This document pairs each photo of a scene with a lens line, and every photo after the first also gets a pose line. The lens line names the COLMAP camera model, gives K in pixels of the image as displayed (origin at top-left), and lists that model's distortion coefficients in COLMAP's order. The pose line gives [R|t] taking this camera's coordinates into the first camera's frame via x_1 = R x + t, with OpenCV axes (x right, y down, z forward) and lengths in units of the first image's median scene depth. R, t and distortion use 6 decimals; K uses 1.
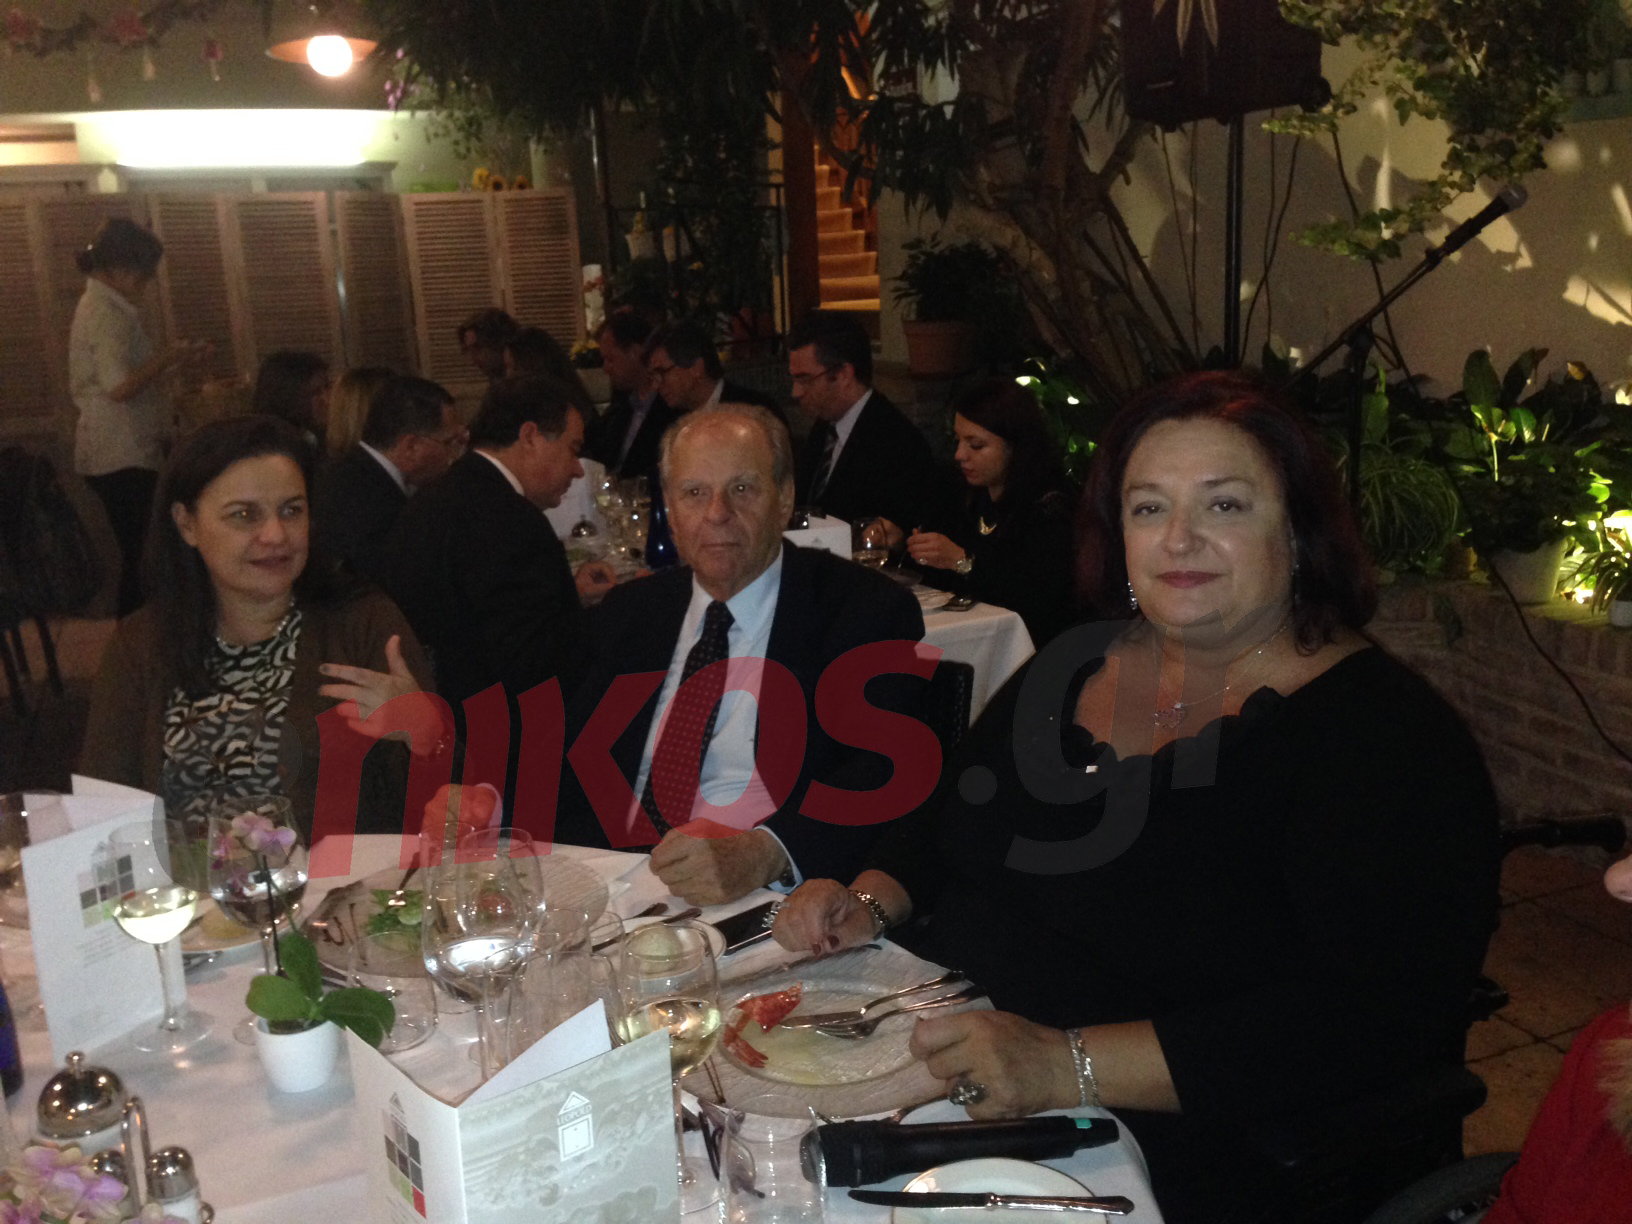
lens RADIAL K [[1573.9, 0, 788.5], [0, 1573.9, 596.6], [0, 0, 1]] dist [0.081345, 0.000000]
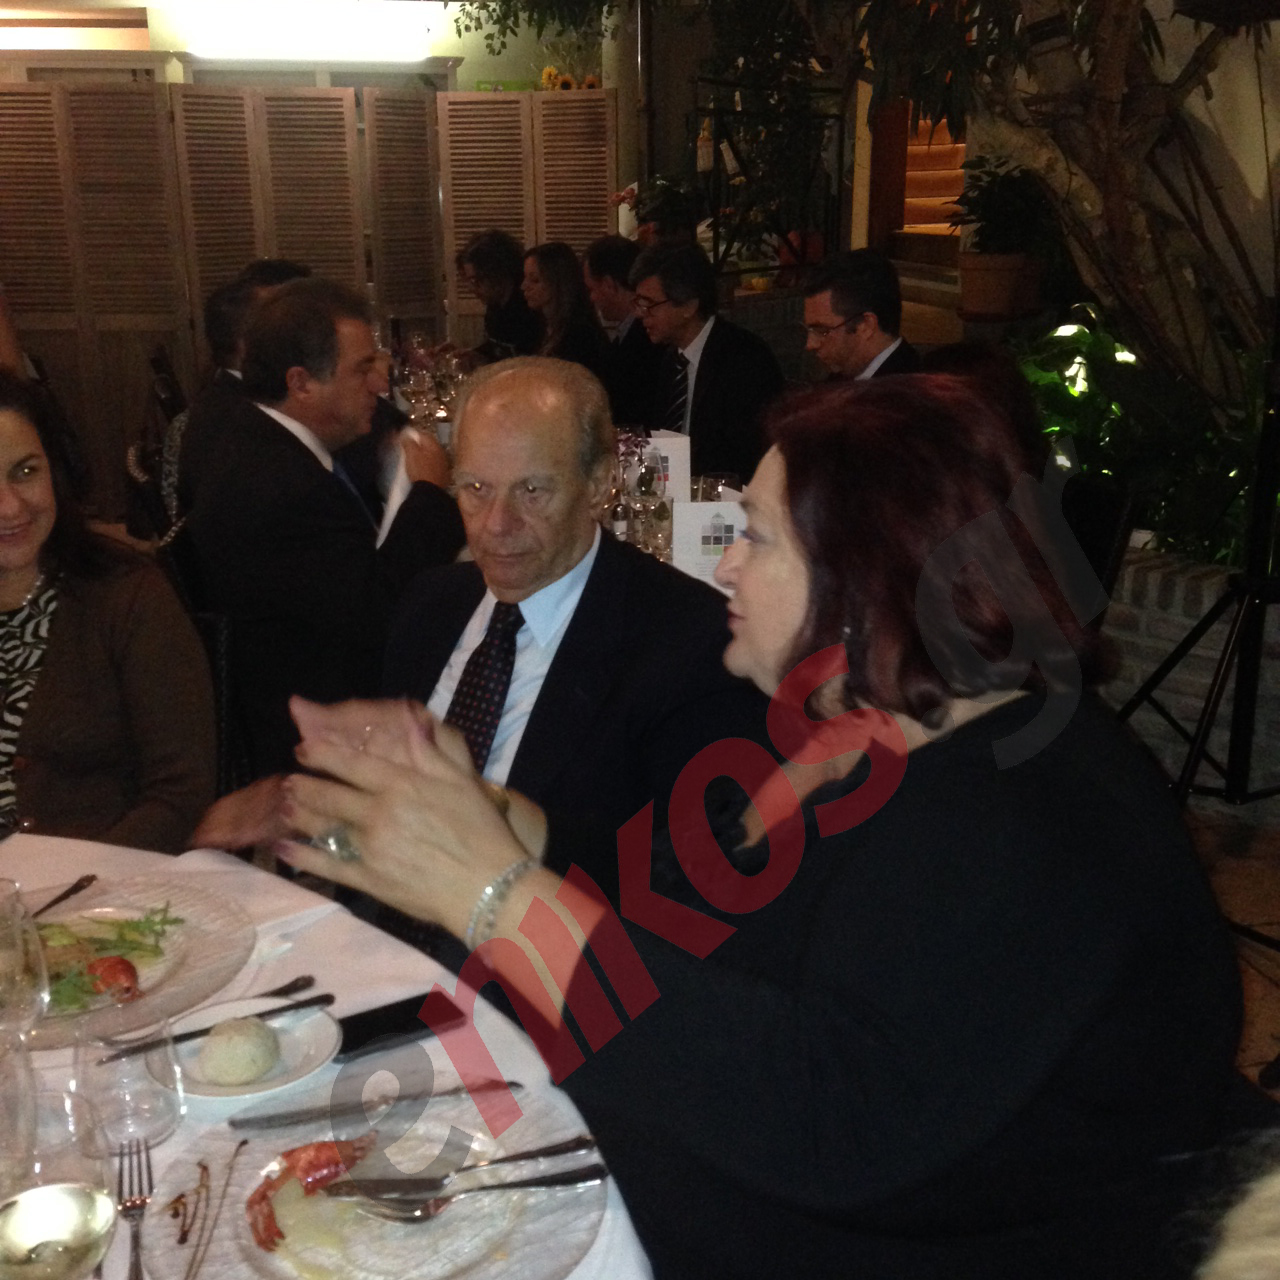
lens RADIAL K [[1584.6, 0, 647.7], [0, 1584.6, 641.1], [0, 0, 1]] dist [0.106786, 0.000000]
pose [[0.986286, 0.076372, -0.146312, 0.072072], [-0.064861, 0.994528, 0.081898, -0.026100], [0.151766, -0.071284, 0.985843, 0.093901]]
